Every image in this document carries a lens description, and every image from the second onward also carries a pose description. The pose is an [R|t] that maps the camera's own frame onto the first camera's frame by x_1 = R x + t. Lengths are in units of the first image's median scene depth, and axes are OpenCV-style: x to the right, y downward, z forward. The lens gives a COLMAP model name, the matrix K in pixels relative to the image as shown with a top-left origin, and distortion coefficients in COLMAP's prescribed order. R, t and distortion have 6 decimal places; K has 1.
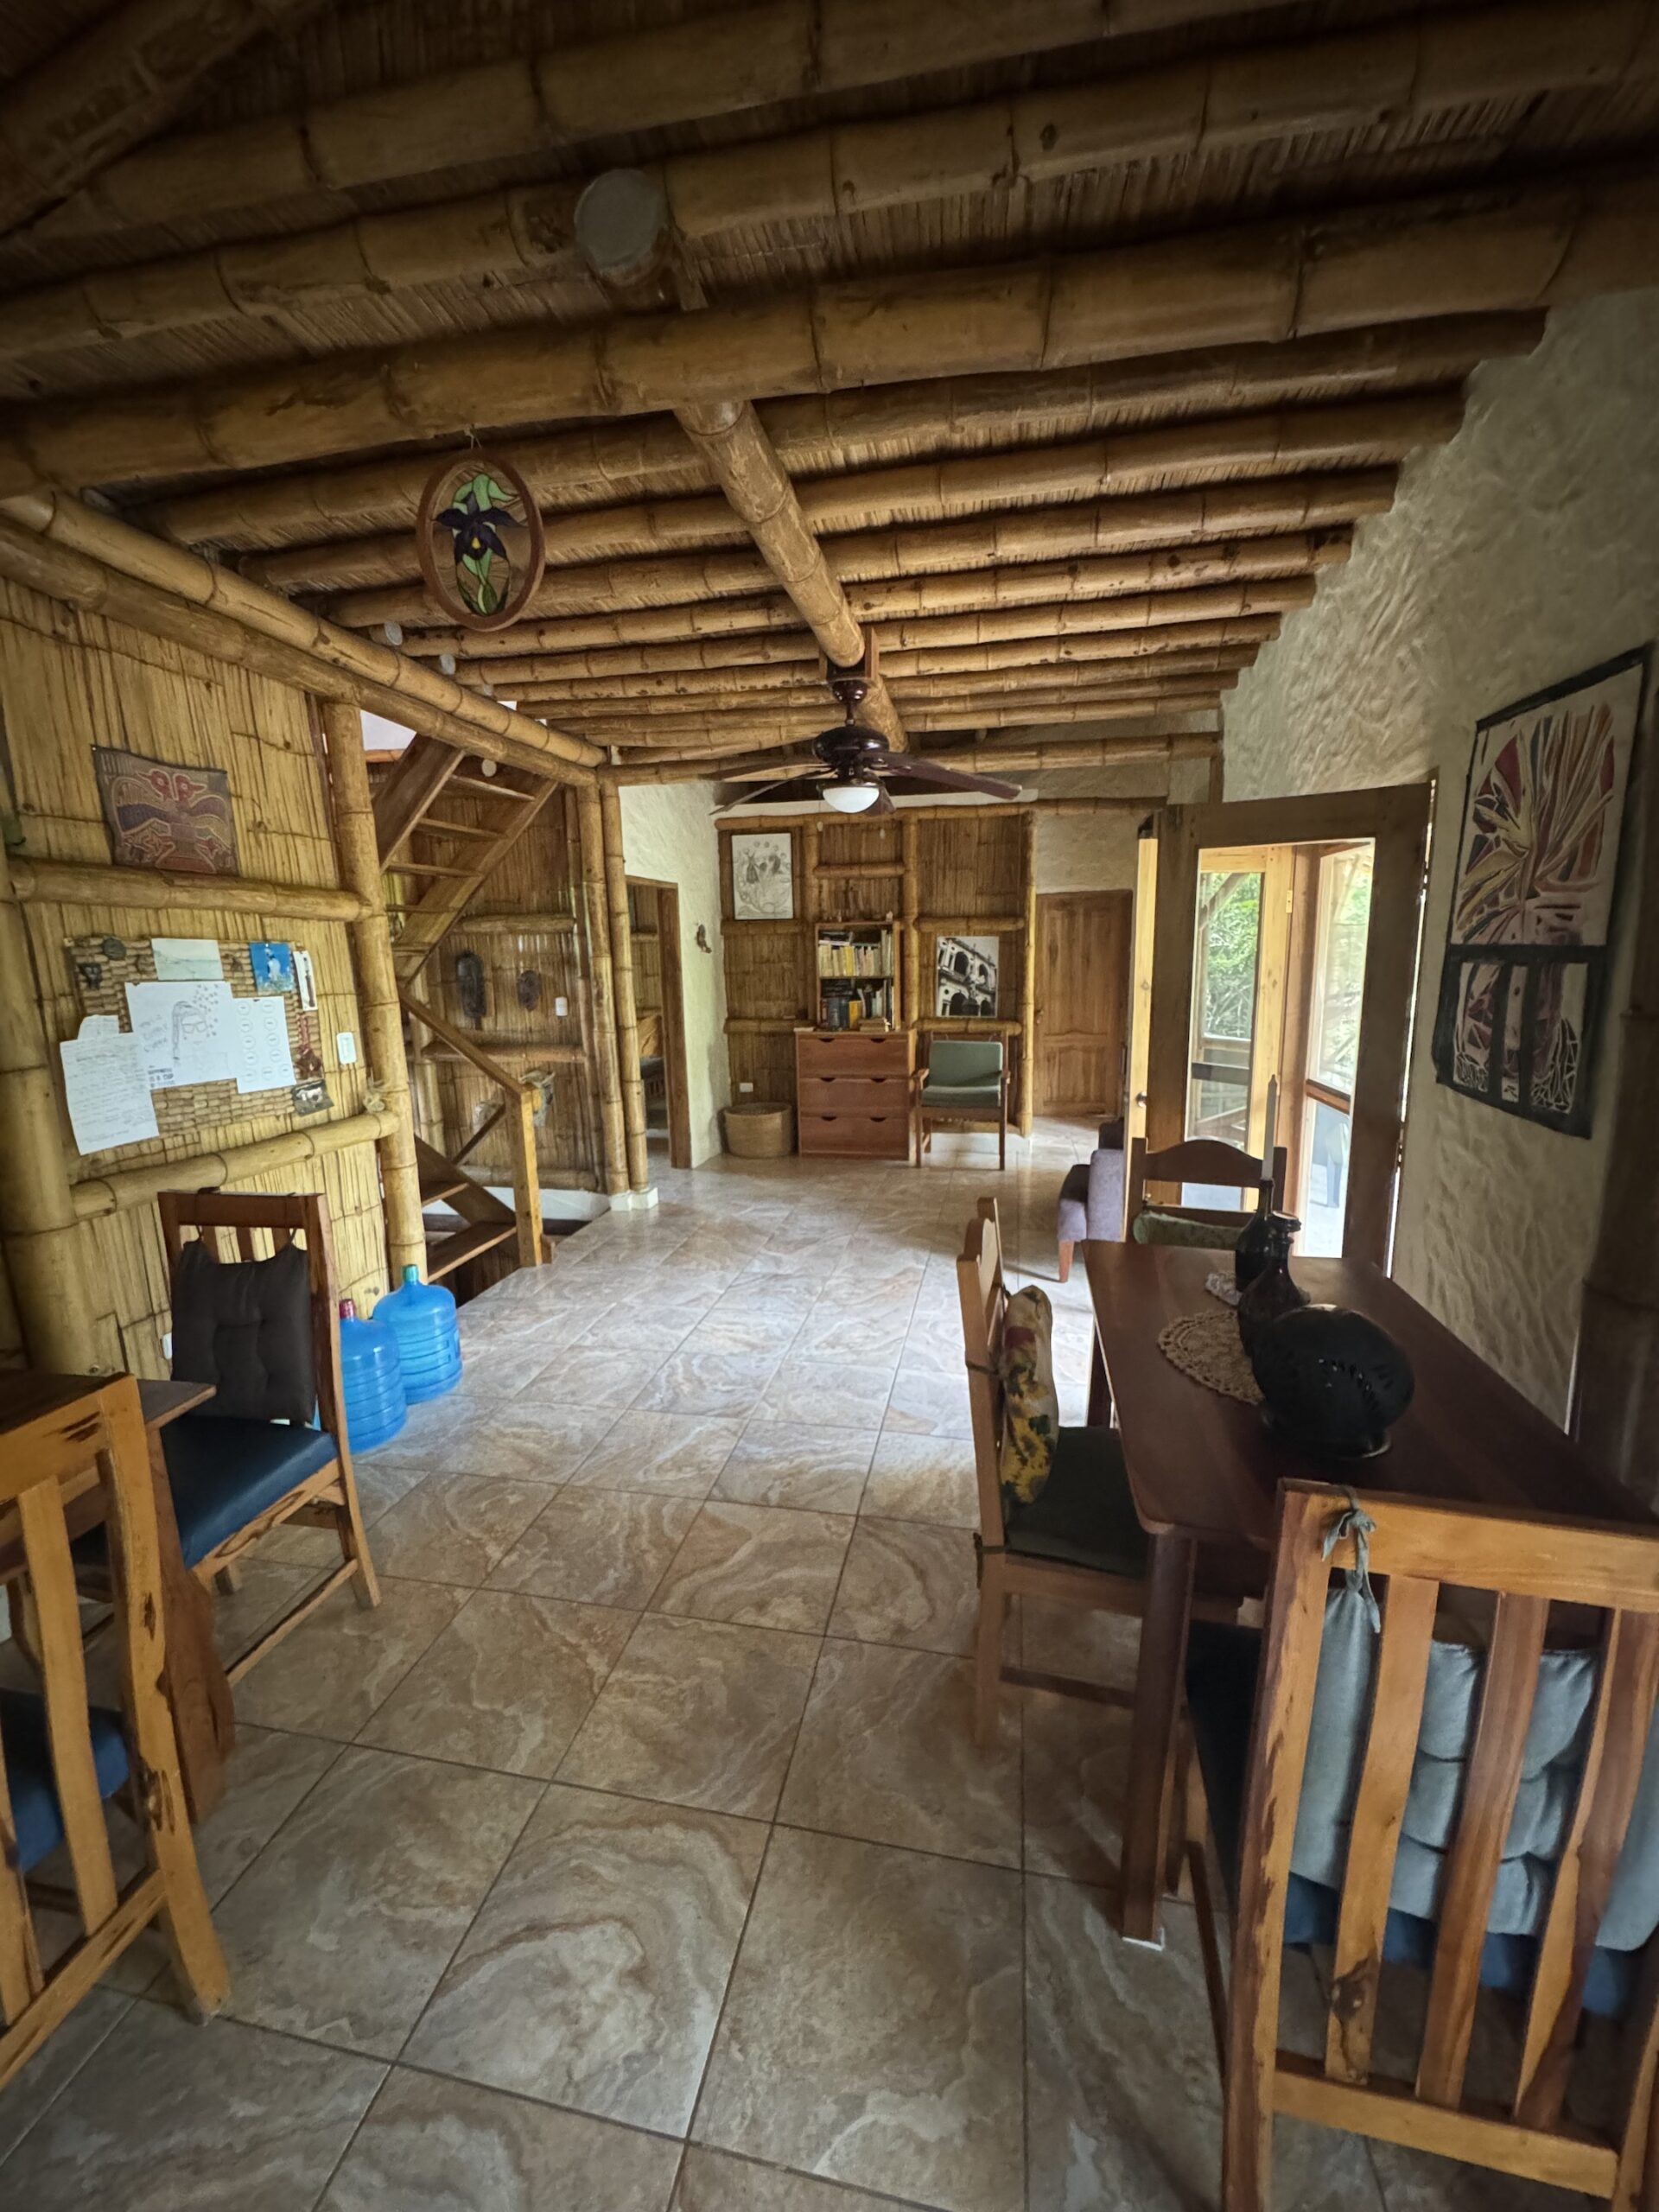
lens RADIAL K [[888.6, 0, 843.9], [0, 888.6, 1110.7], [0, 0, 1]] dist [0.000689, -0.000792]
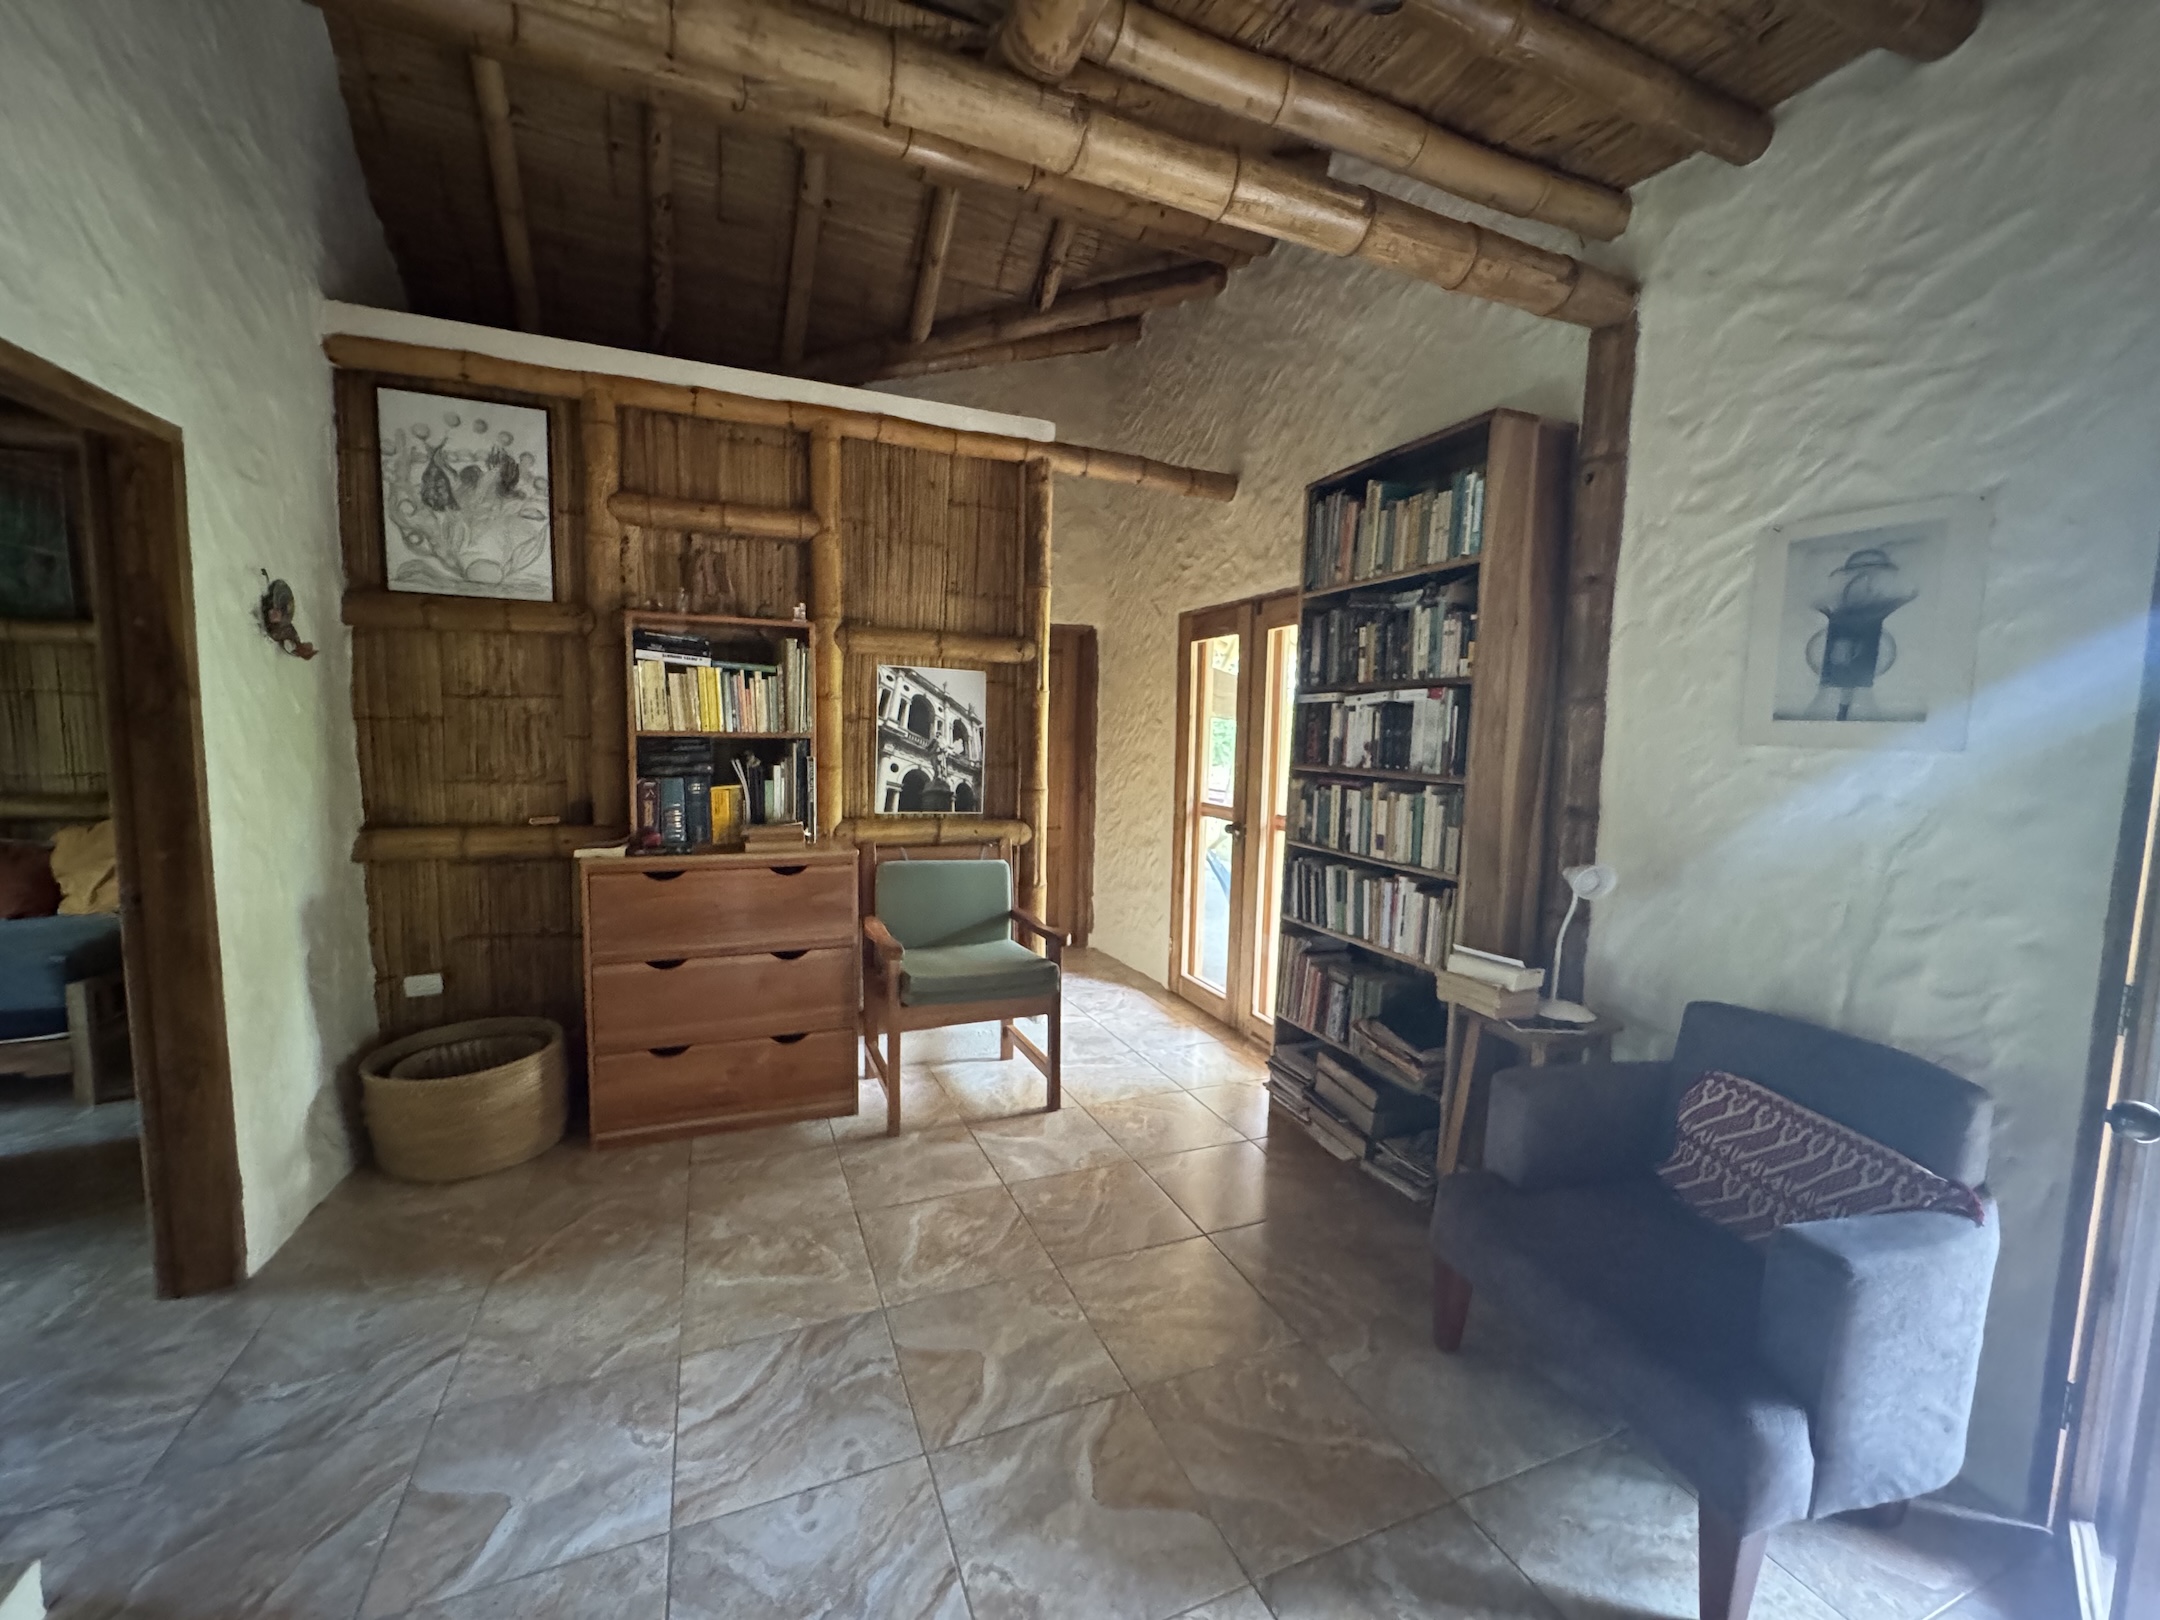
lens RADIAL K [[860.6, 0, 1078.2], [0, 860.6, 811.2], [0, 0, 1]] dist [-0.002801, 0.000232]
pose [[0.832344, -0.017709, 0.553976, -0.080911], [0.062340, 0.996139, -0.061820, -0.069513], [-0.550742, 0.085990, 0.830234, 0.515395]]
